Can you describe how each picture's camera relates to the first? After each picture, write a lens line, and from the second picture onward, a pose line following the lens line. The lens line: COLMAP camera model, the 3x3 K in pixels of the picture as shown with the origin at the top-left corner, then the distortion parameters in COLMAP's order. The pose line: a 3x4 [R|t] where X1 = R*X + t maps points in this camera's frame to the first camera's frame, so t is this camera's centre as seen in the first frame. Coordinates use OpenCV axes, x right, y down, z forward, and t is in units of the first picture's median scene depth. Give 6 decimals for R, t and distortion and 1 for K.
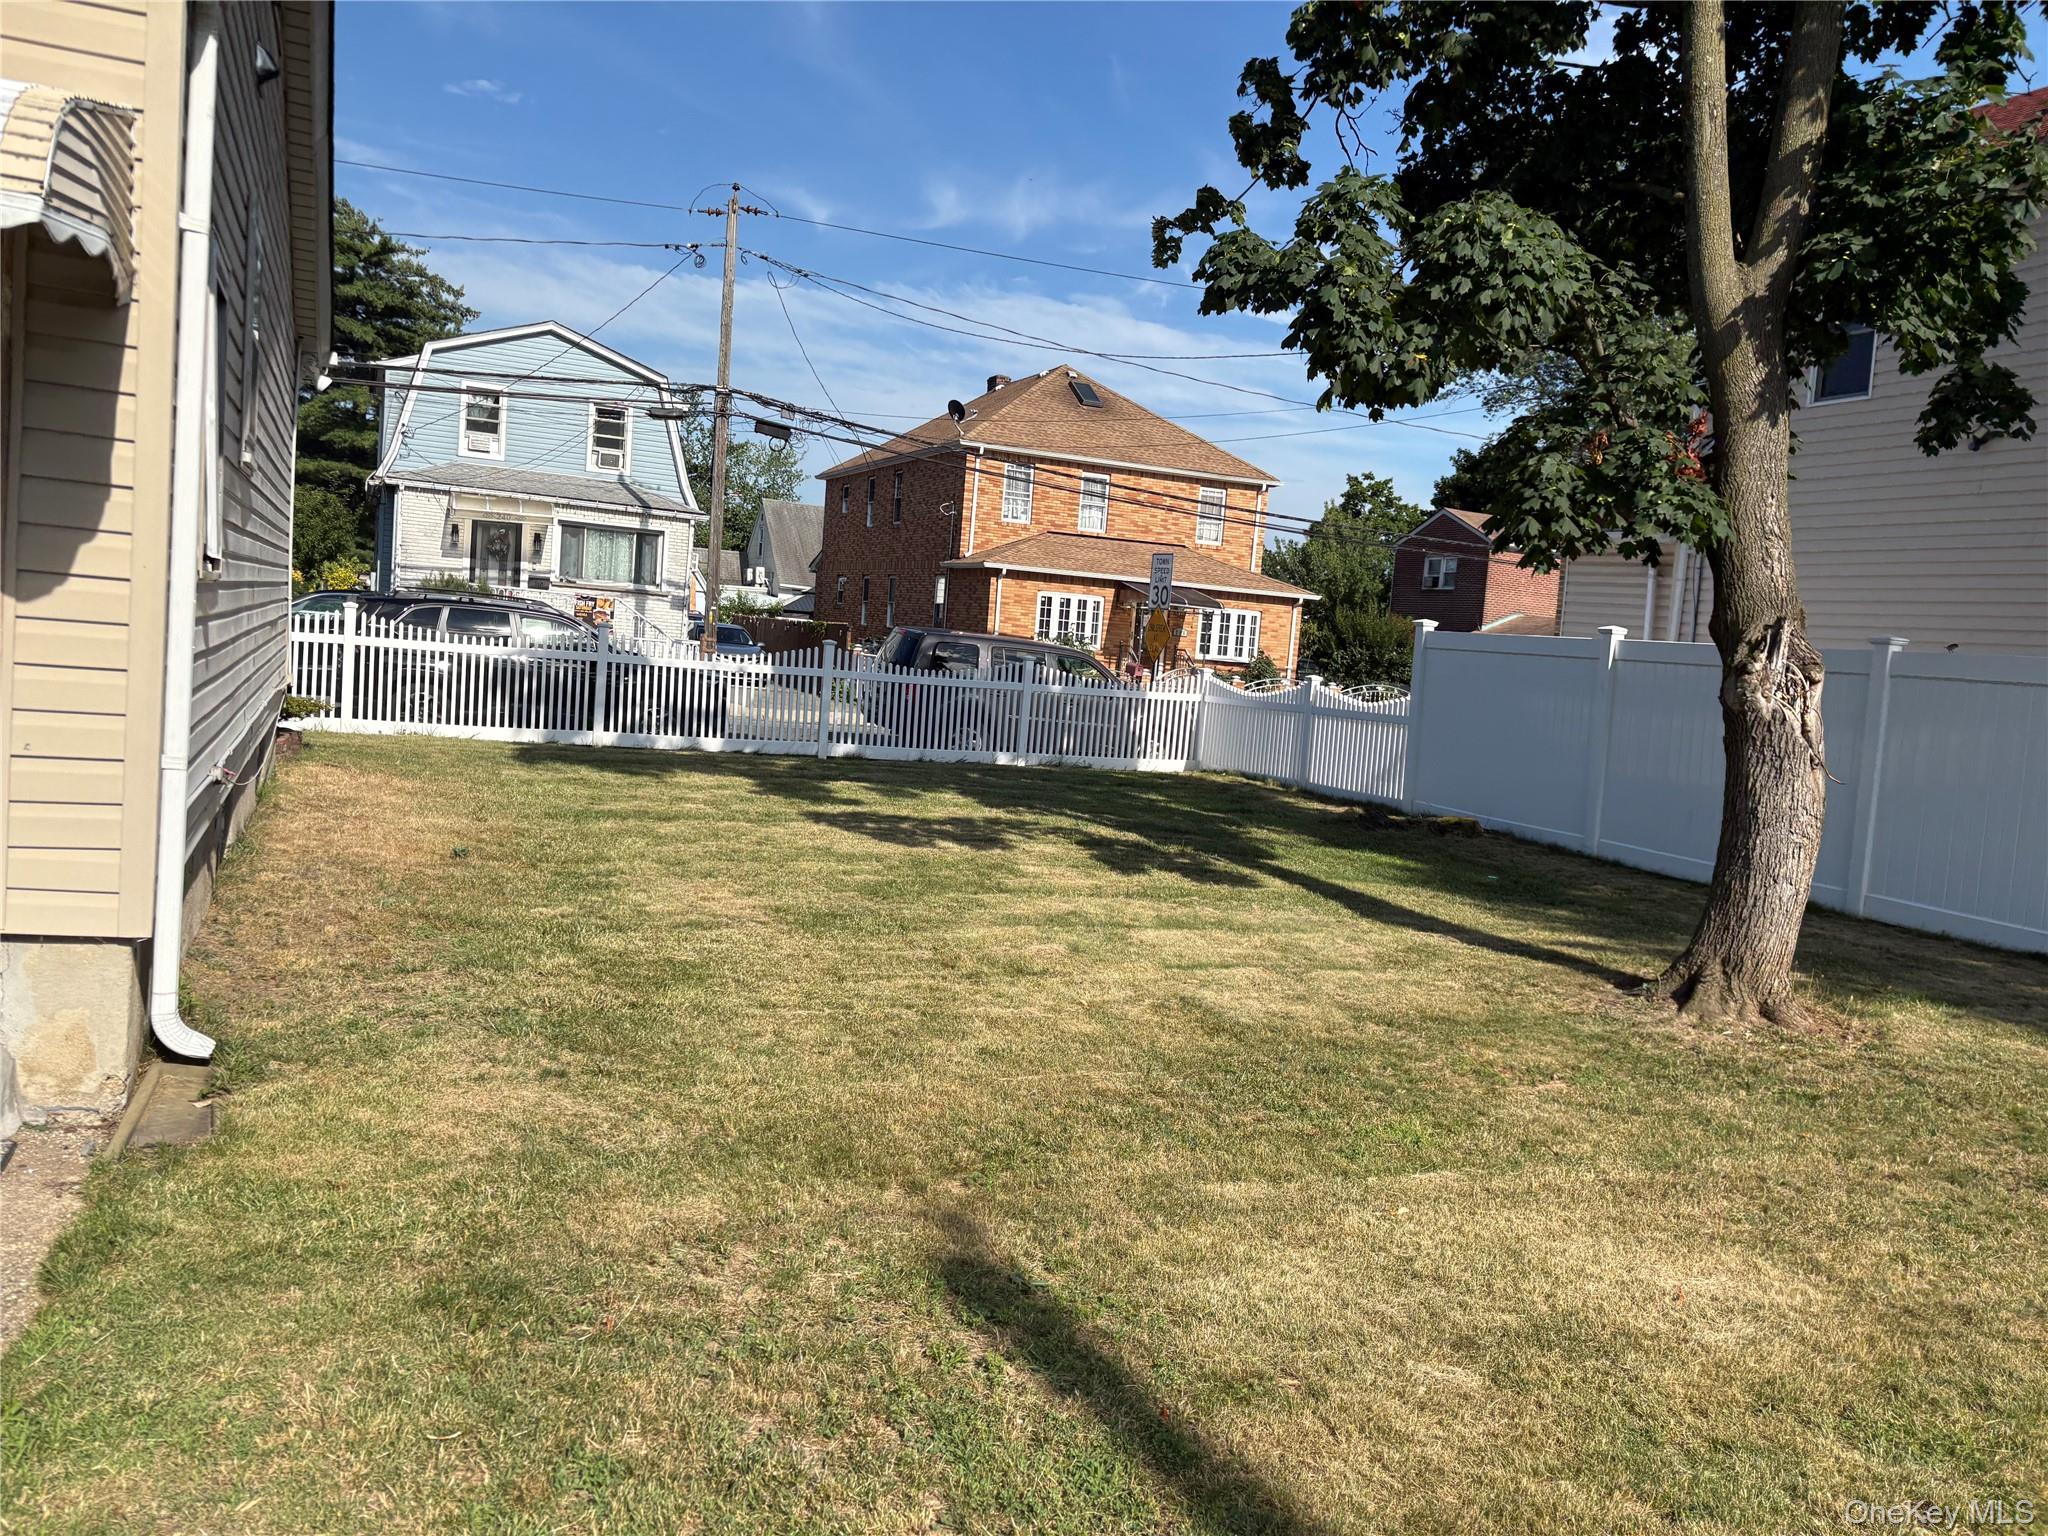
lens RADIAL K [[1535.8, 0, 1026.3], [0, 1535.8, 766.5], [0, 0, 1]] dist [0.008870, 0.002120]
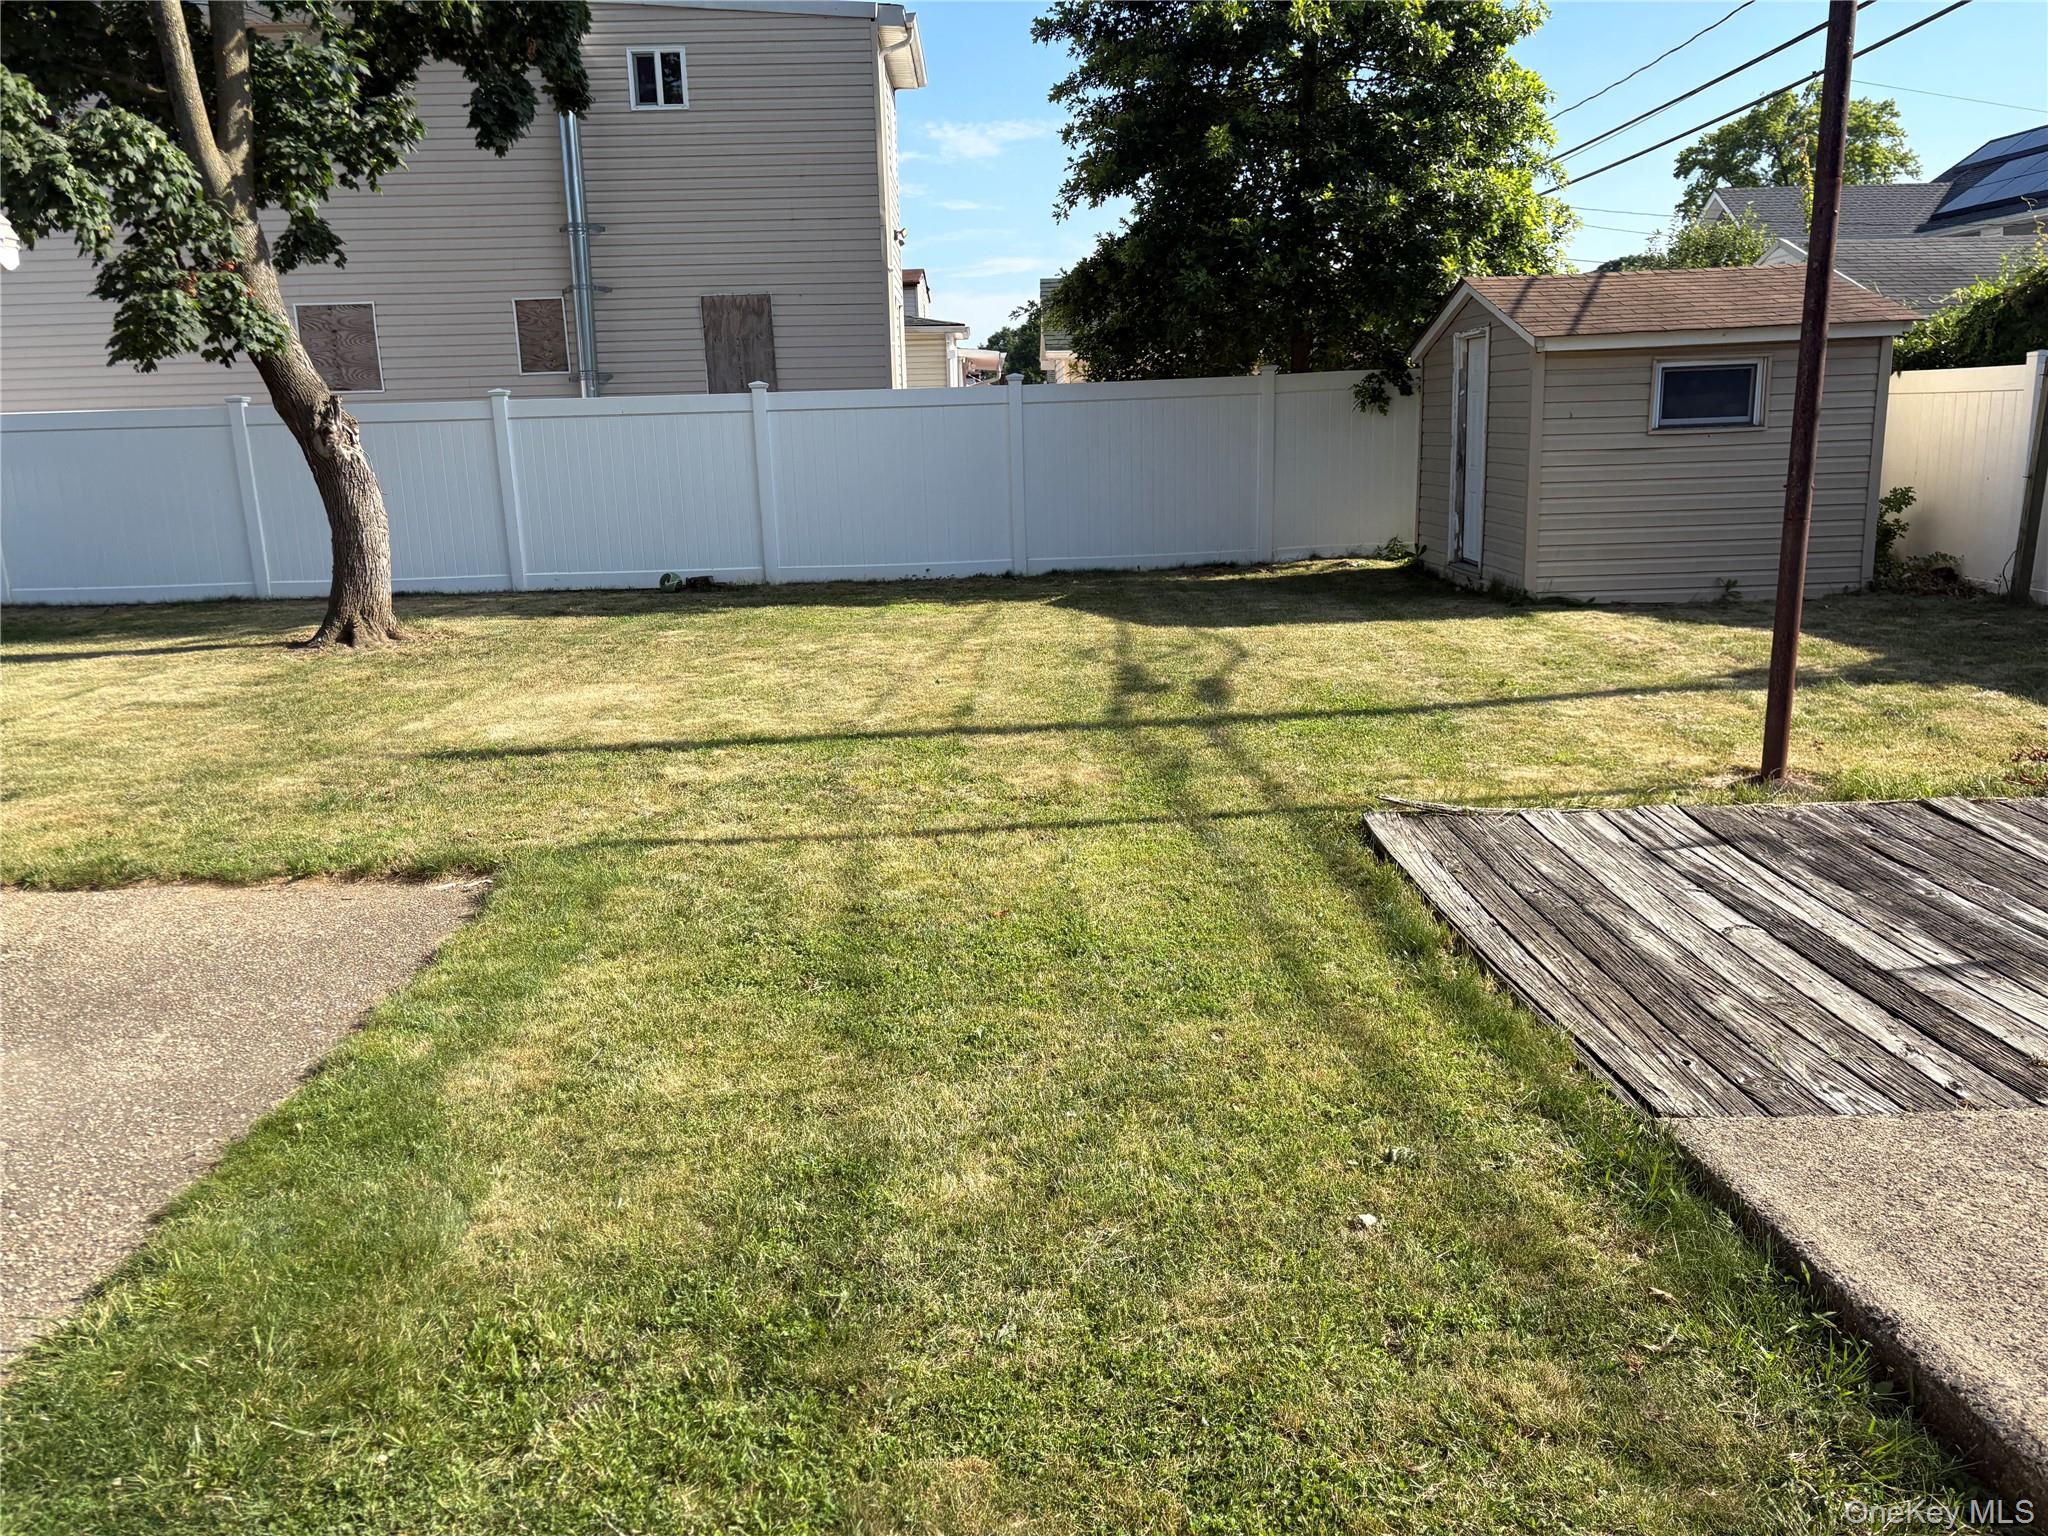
lens RADIAL K [[1535.8, 0, 1026.9], [0, 1535.8, 770.9], [0, 0, 1]] dist [0.008870, 0.002120]
pose [[0.391100, -0.288834, 0.873851, -0.745253], [0.135019, 0.957212, 0.255958, -0.035128], [-0.910390, 0.017881, 0.413364, -0.320963]]
